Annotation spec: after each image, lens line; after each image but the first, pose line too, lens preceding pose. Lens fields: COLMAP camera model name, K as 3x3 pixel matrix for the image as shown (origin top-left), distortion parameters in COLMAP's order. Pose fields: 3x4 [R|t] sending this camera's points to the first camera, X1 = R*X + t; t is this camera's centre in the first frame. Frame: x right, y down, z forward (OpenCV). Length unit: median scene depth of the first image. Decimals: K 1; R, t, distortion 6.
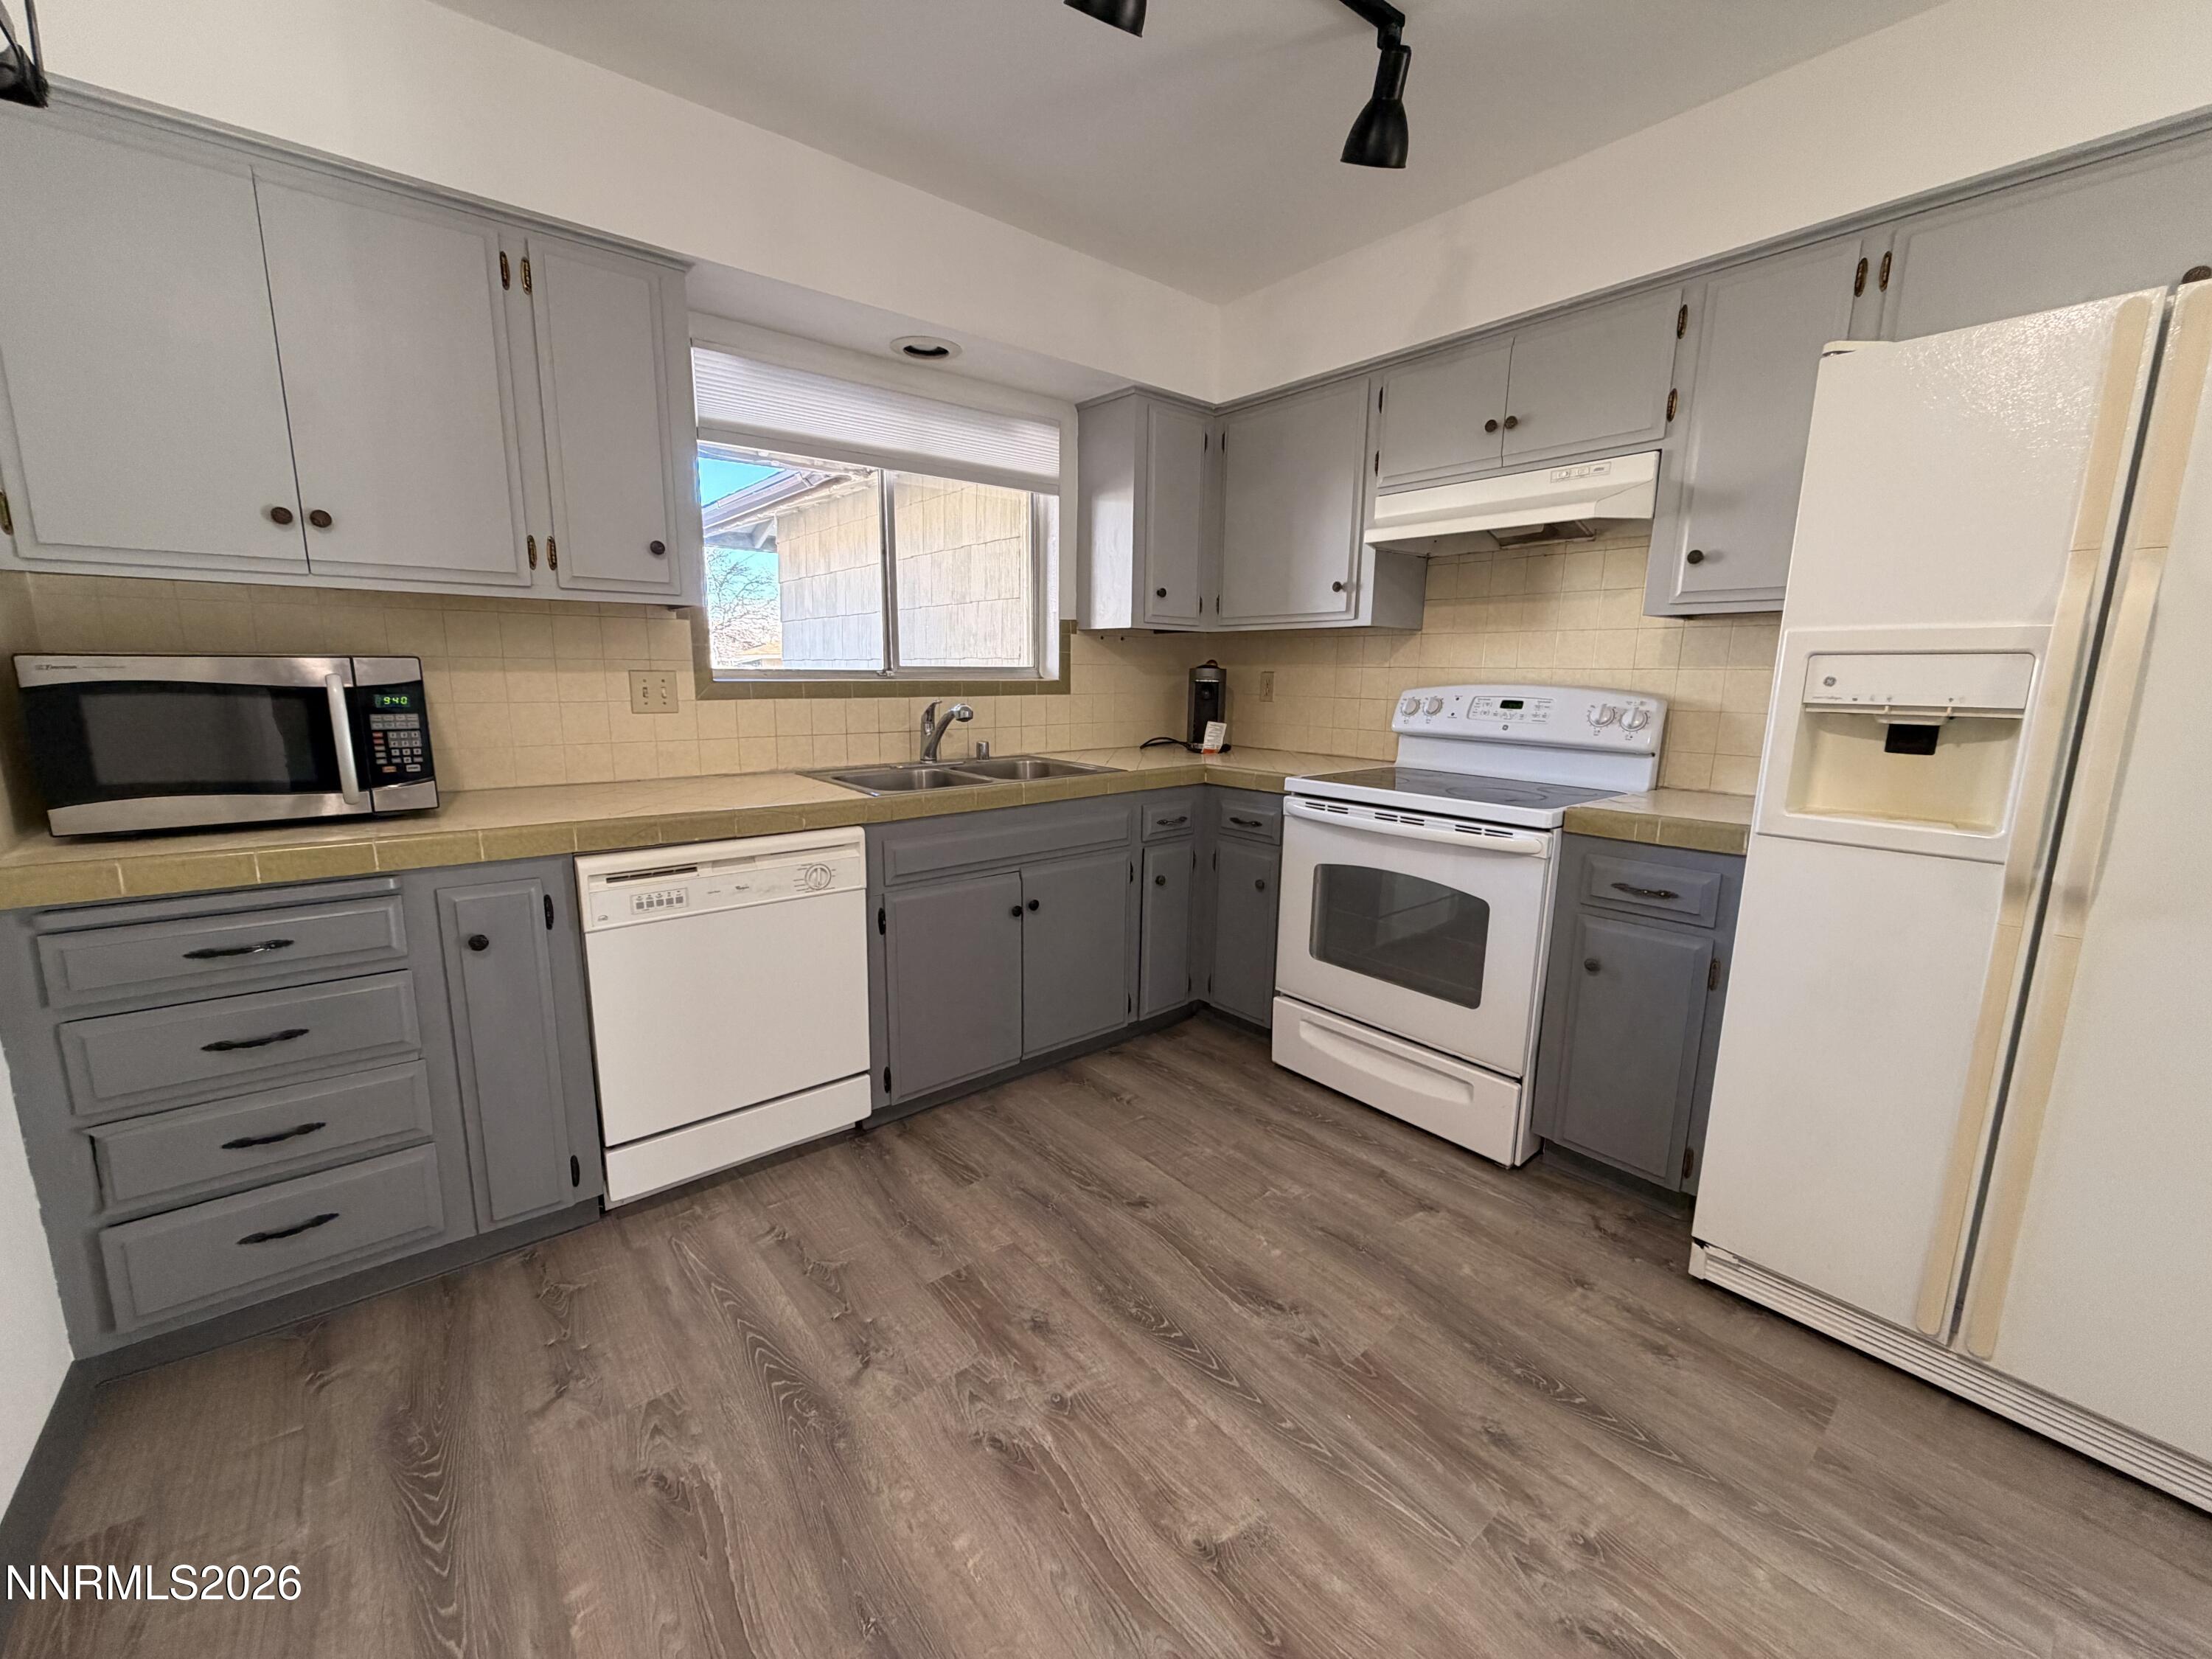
lens RADIAL K [[876.7, 0, 1098.8], [0, 876.7, 830.9], [0, 0, 1]] dist [-0.000805, 0.000247]
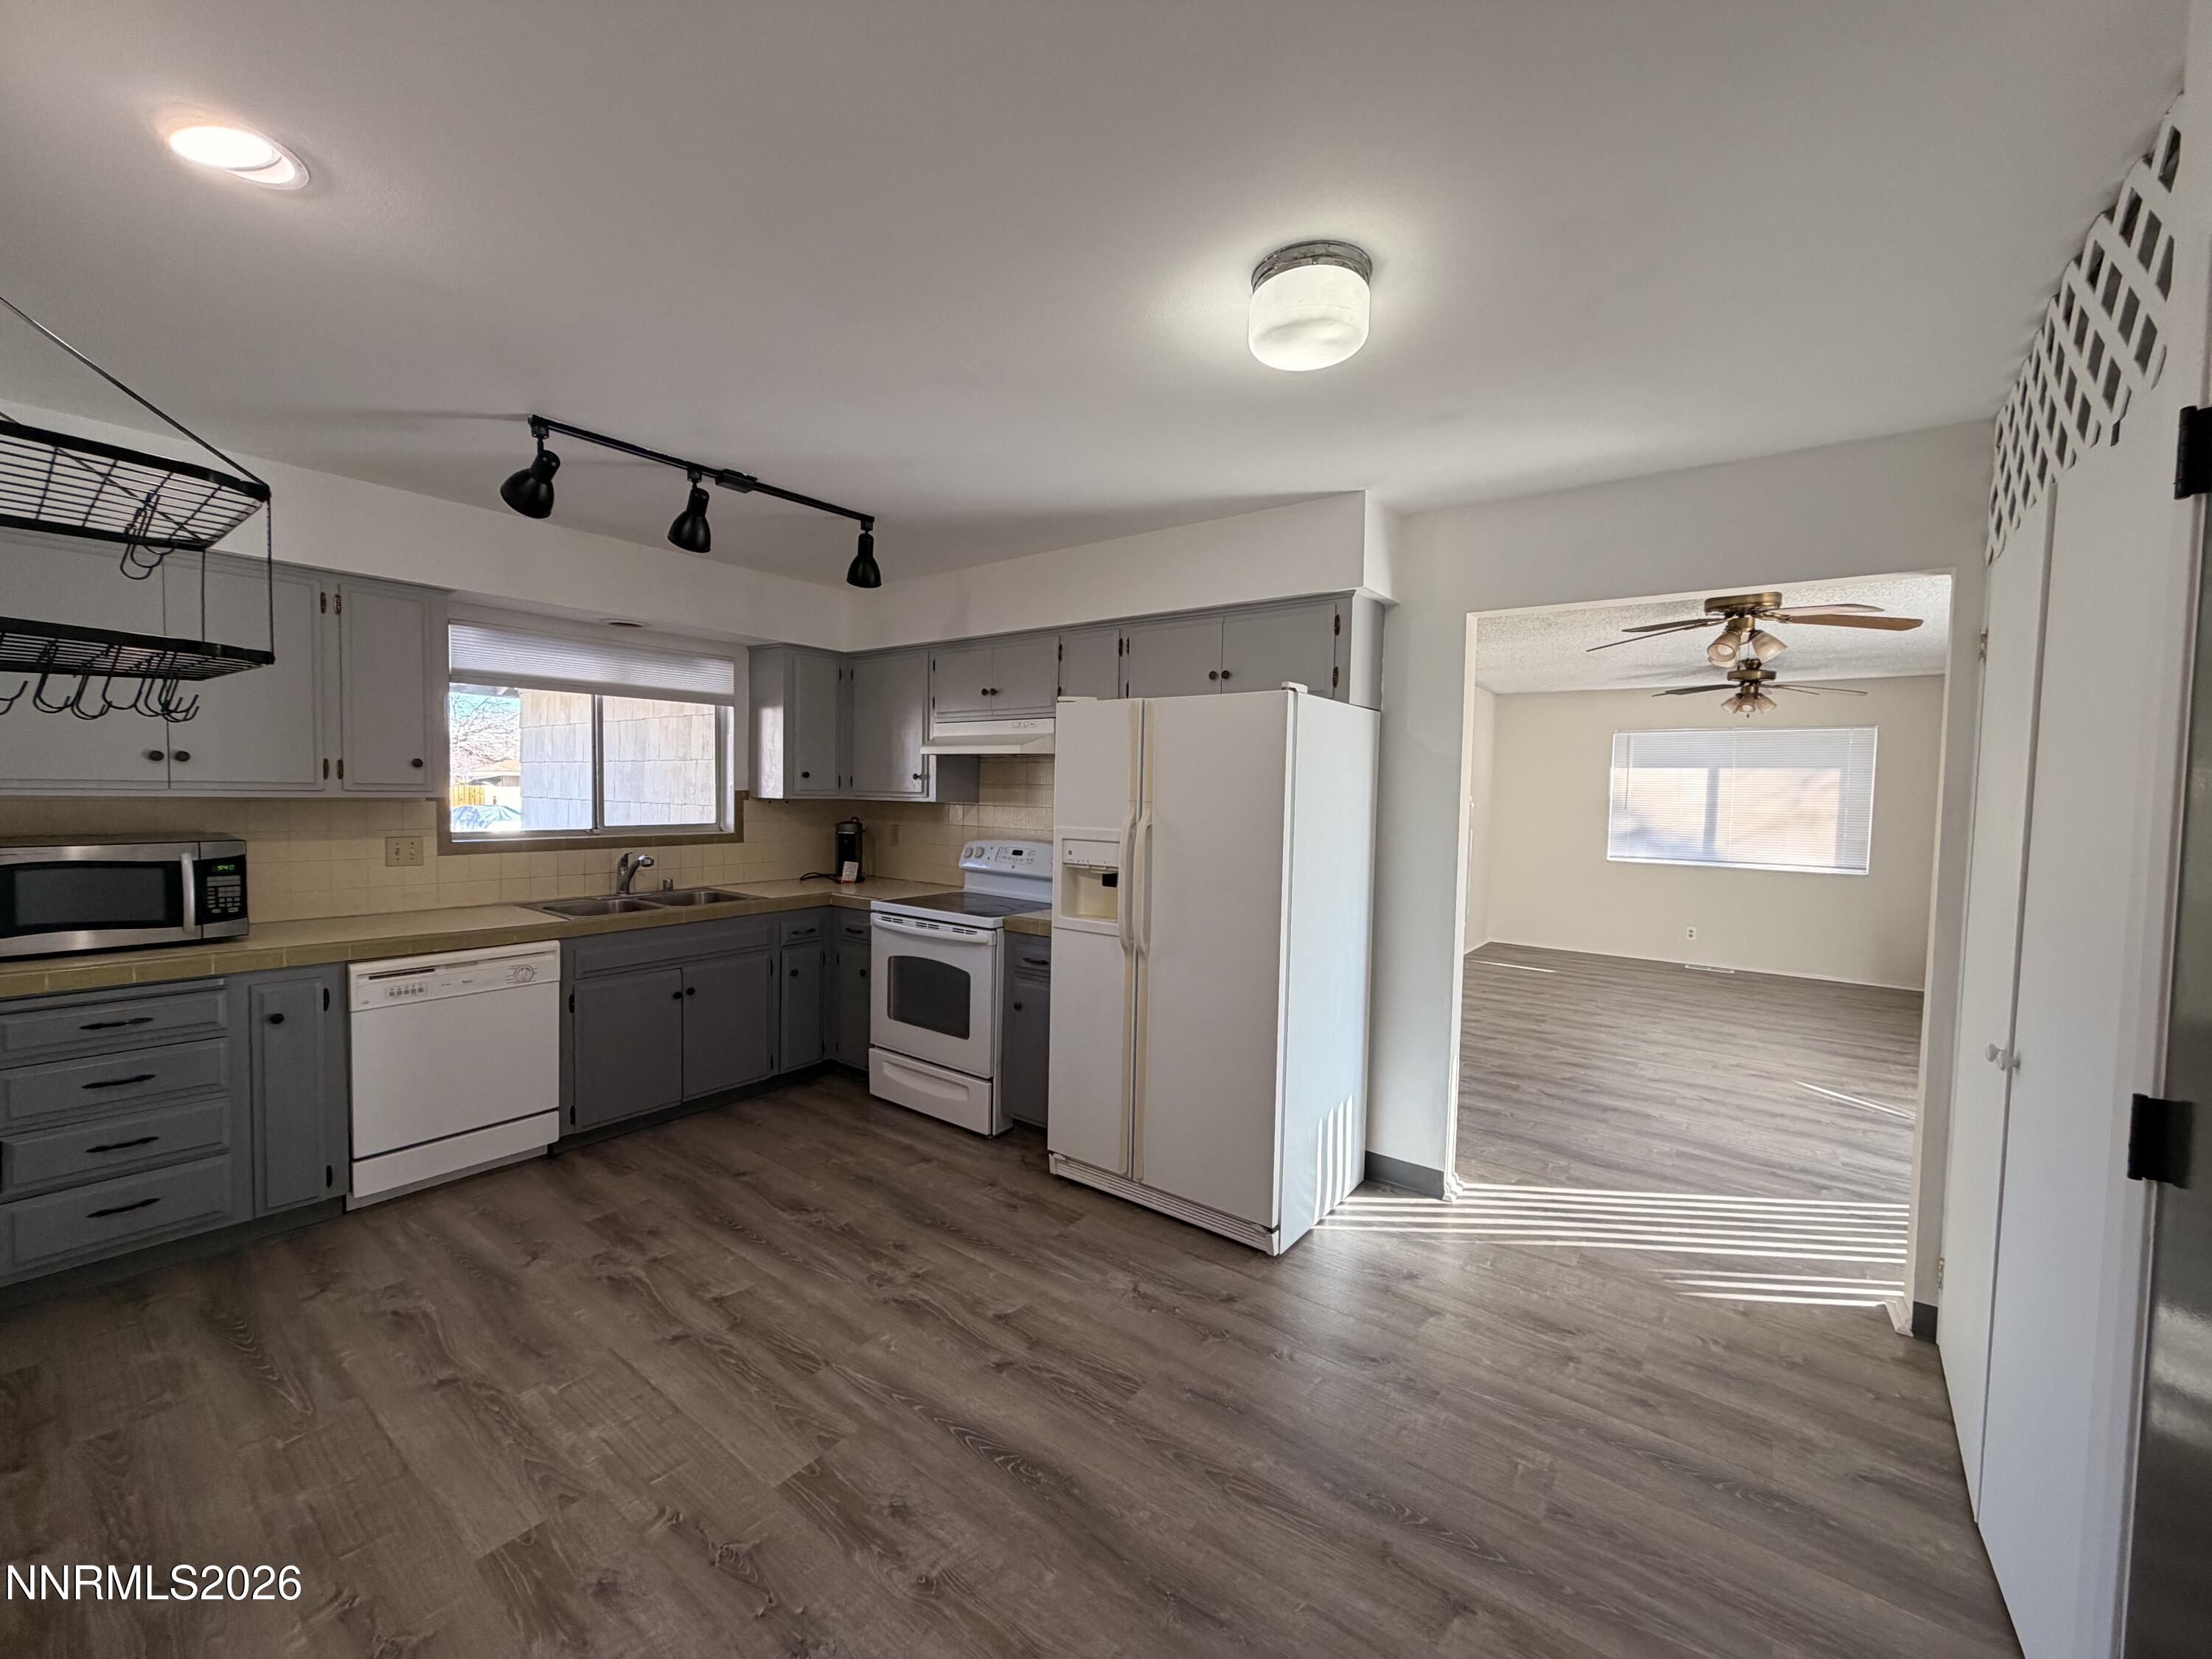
lens RADIAL K [[876.7, 0, 1099.7], [0, 876.7, 832.5], [0, 0, 1]] dist [-0.000805, 0.000247]
pose [[0.972566, -0.002832, 0.232610, 0.353799], [0.032804, 0.991603, -0.125088, 0.037309], [-0.230302, 0.129287, 0.964493, -0.865565]]
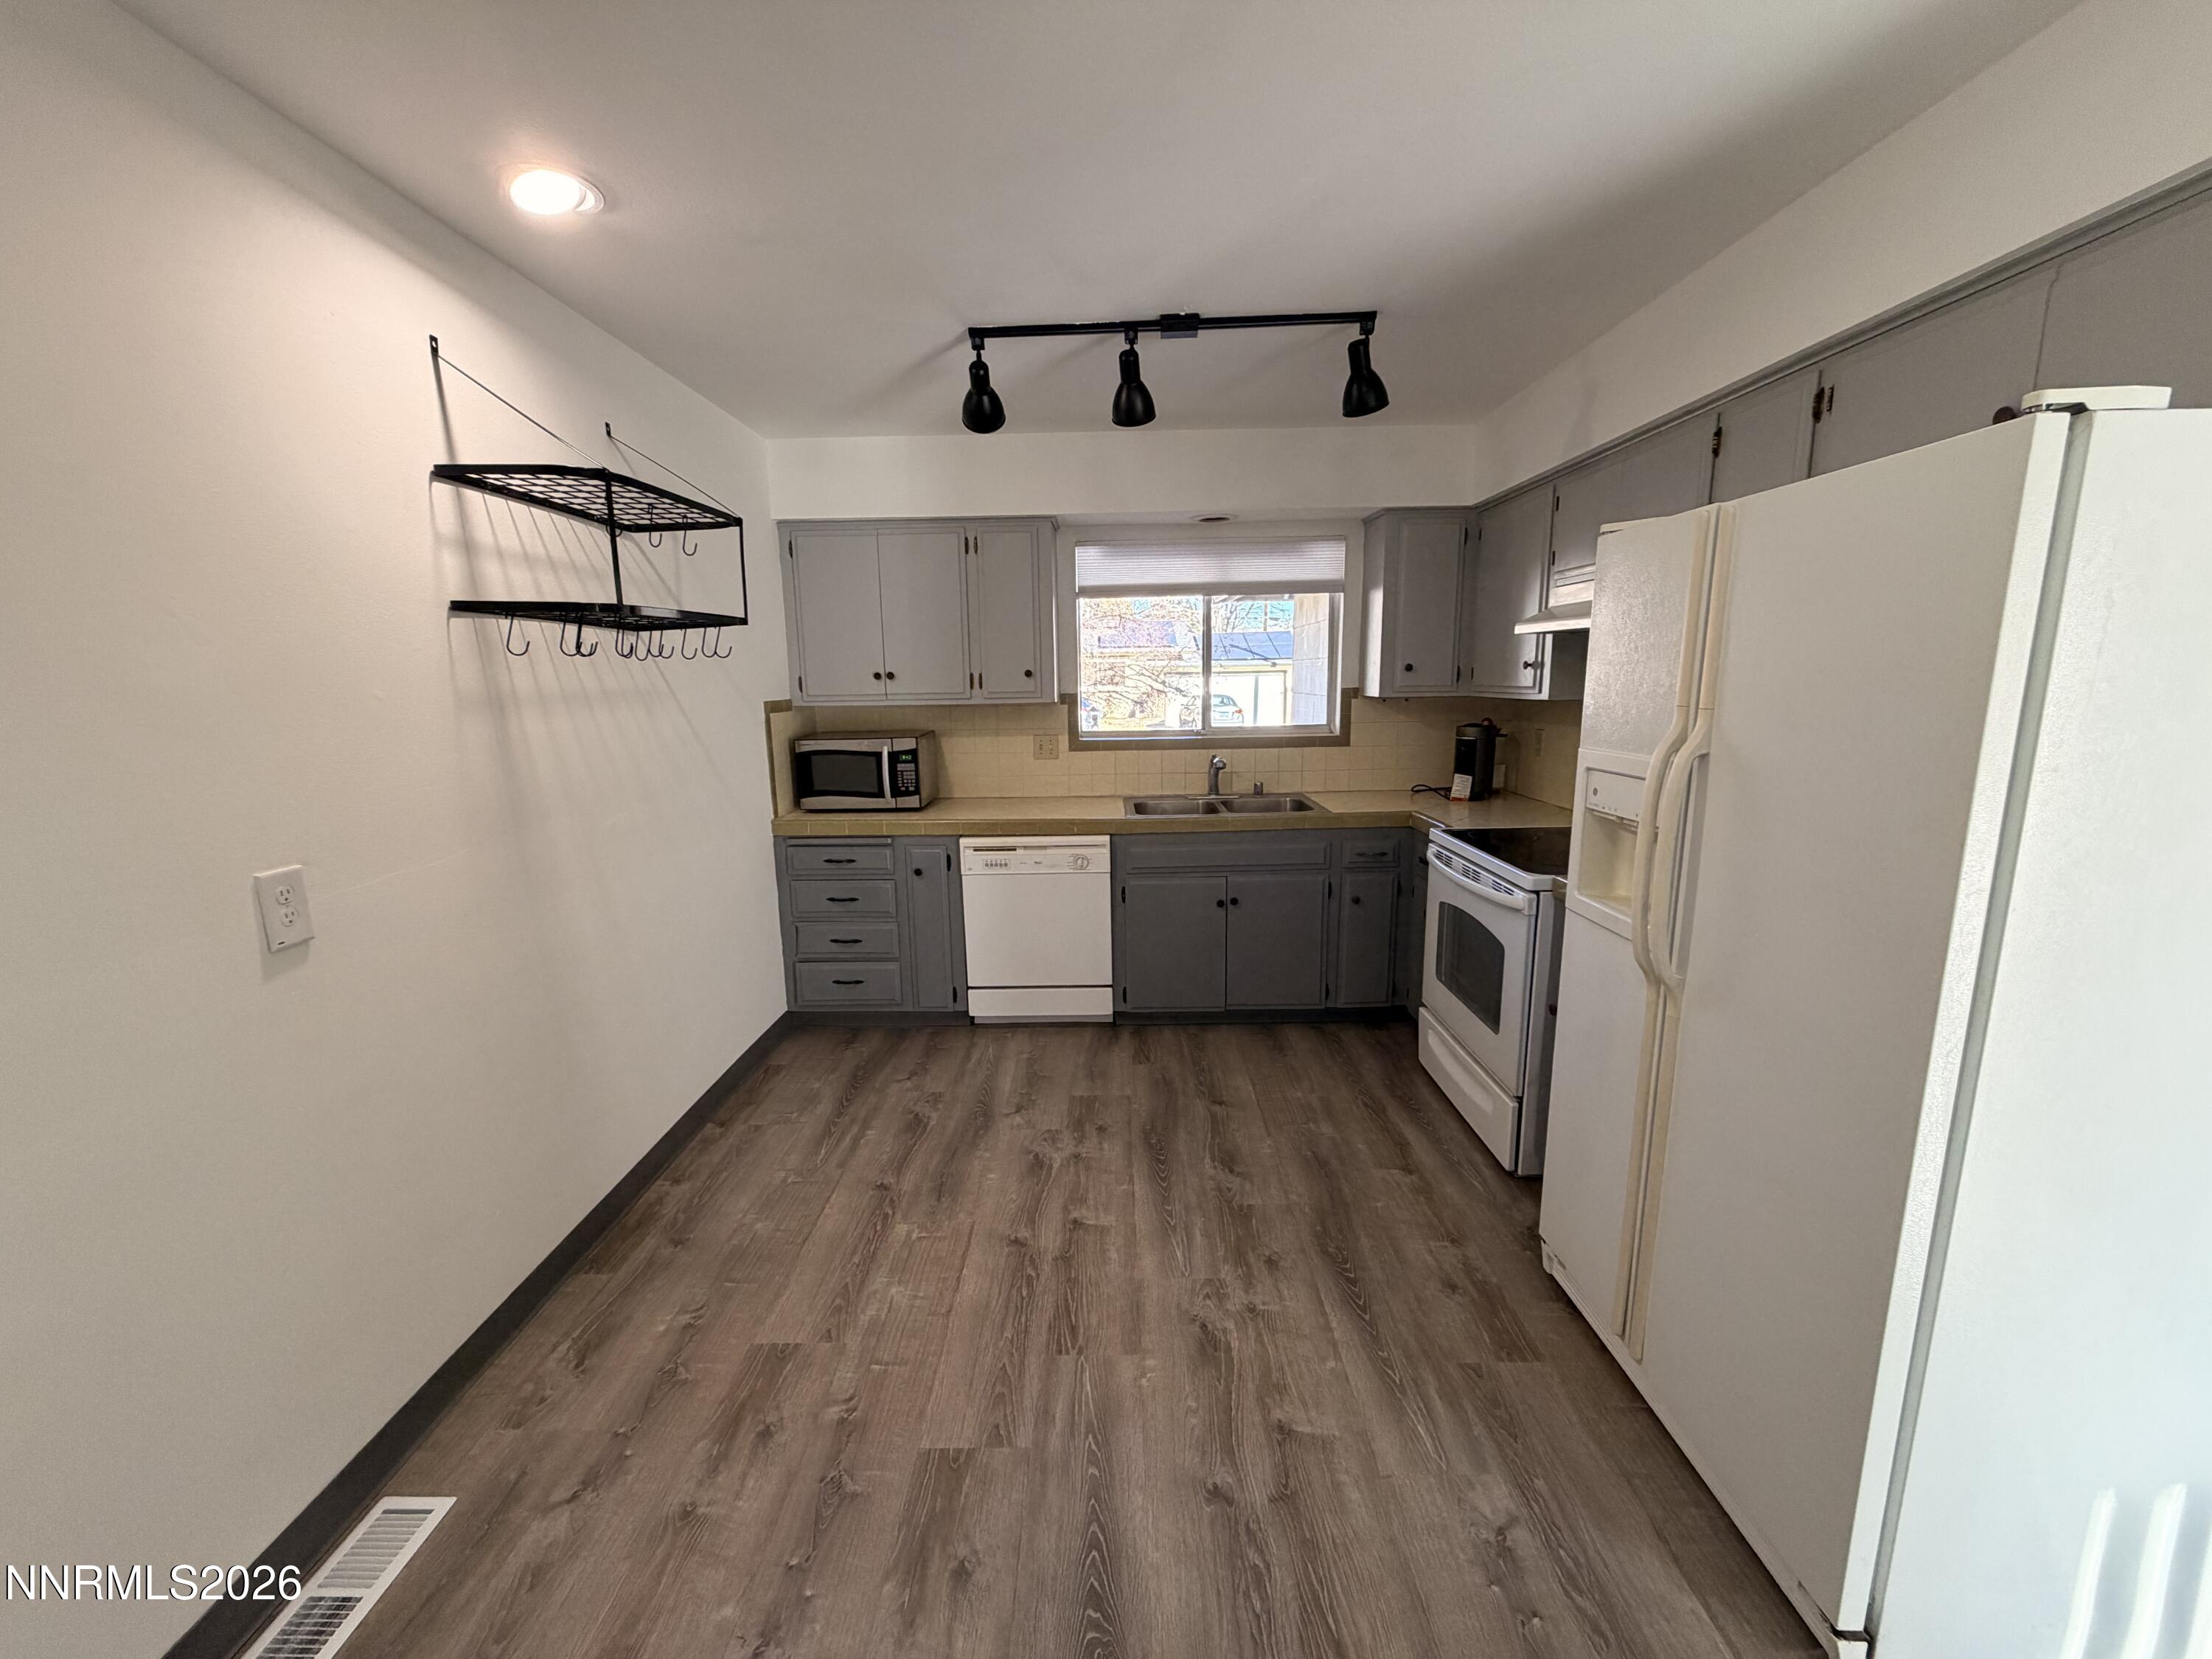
lens RADIAL K [[876.7, 0, 1100.1], [0, 876.7, 831.5], [0, 0, 1]] dist [-0.000805, 0.000247]
pose [[0.763598, 0.090839, -0.639270, 0.926782], [-0.092911, 0.995209, 0.030435, -0.072861], [0.638972, 0.036155, 0.768380, -0.342557]]
